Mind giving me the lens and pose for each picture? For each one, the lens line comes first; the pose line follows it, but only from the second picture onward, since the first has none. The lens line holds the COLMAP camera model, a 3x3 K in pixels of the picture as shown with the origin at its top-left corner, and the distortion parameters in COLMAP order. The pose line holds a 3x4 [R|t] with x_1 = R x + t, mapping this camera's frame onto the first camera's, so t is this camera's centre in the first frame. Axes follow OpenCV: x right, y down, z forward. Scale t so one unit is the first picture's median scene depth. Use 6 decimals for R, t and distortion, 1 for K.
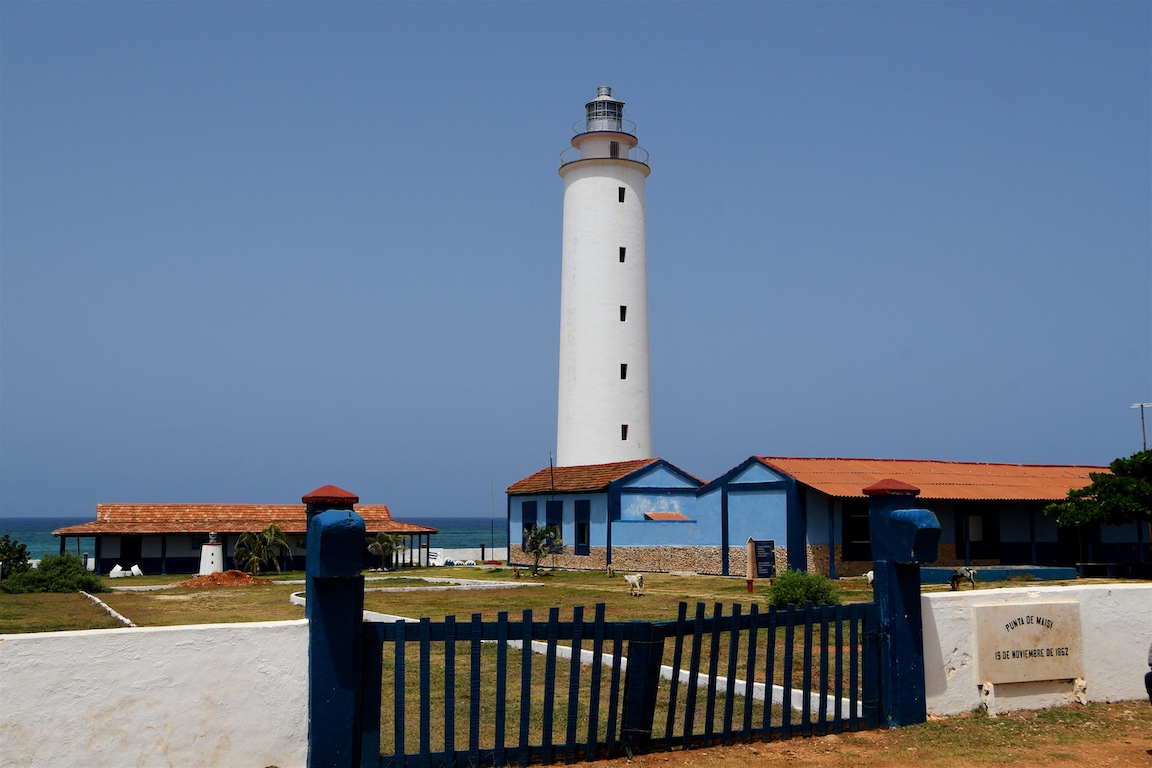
lens RADIAL K [[1189.0, 0, 577.1], [0, 1189.0, 385.6], [0, 0, 1]] dist [0.012867, 0.000000]
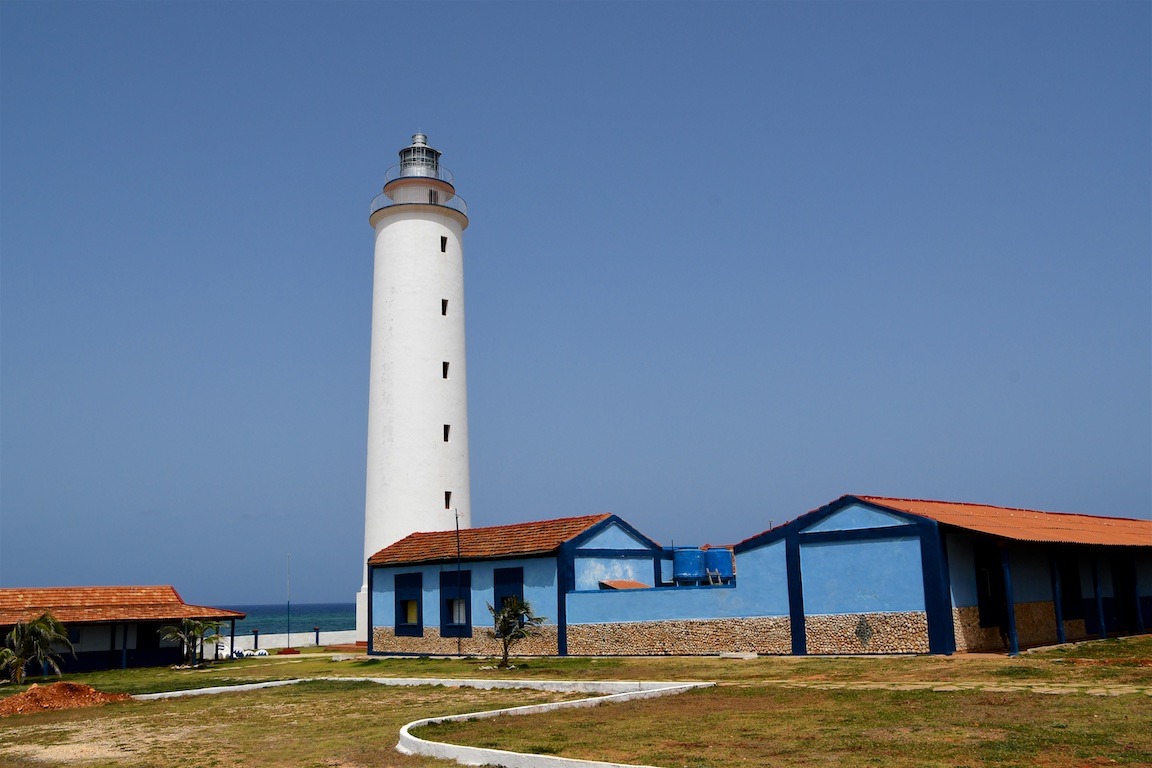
lens RADIAL K [[1040.0, 0, 579.3], [0, 1040.0, 390.1], [0, 0, 1]] dist [-0.044017, 0.020415]
pose [[0.948899, 0.032434, 0.313909, -0.162651], [-0.004327, 0.995948, -0.089826, 0.037410], [-0.315551, 0.083878, 0.945194, 0.296148]]
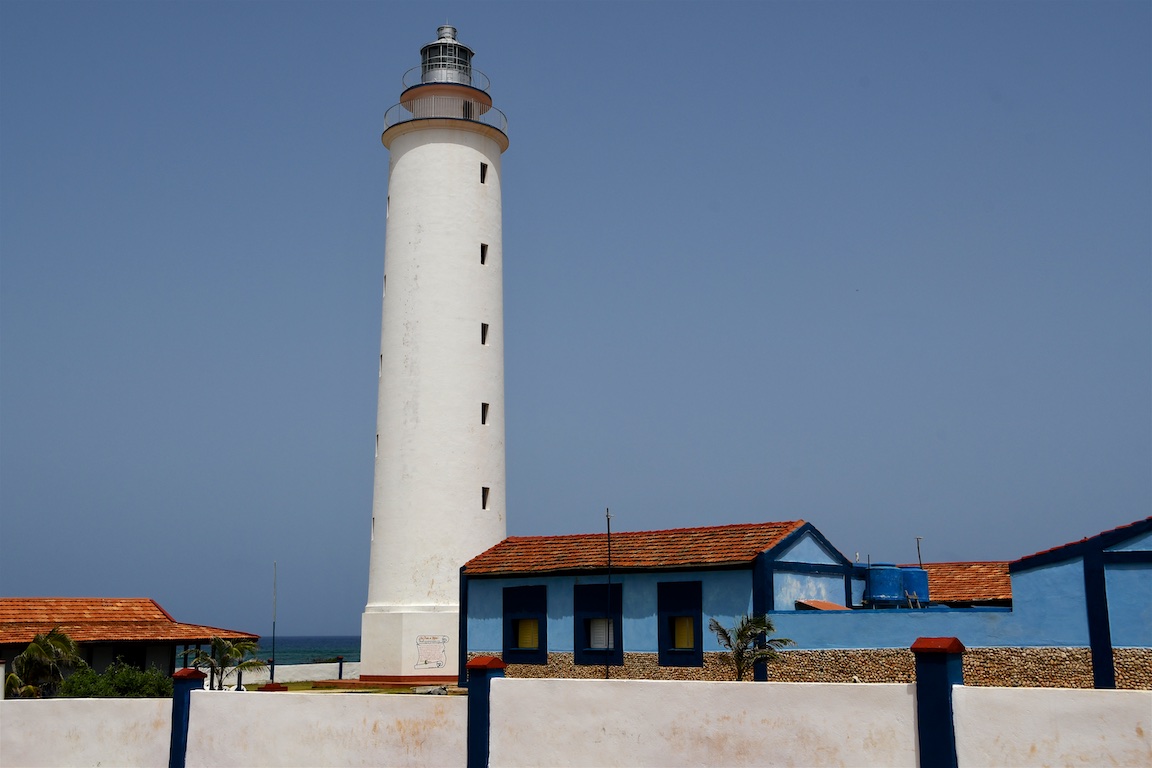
lens RADIAL K [[1390.6, 0, 575.2], [0, 1390.6, 382.7], [0, 0, 1]] dist [0.104616, 0.000000]
pose [[0.919267, 0.065044, 0.388223, -0.337381], [-0.039095, 0.996464, -0.074377, 0.042891], [-0.391688, 0.053195, 0.918559, 0.281061]]
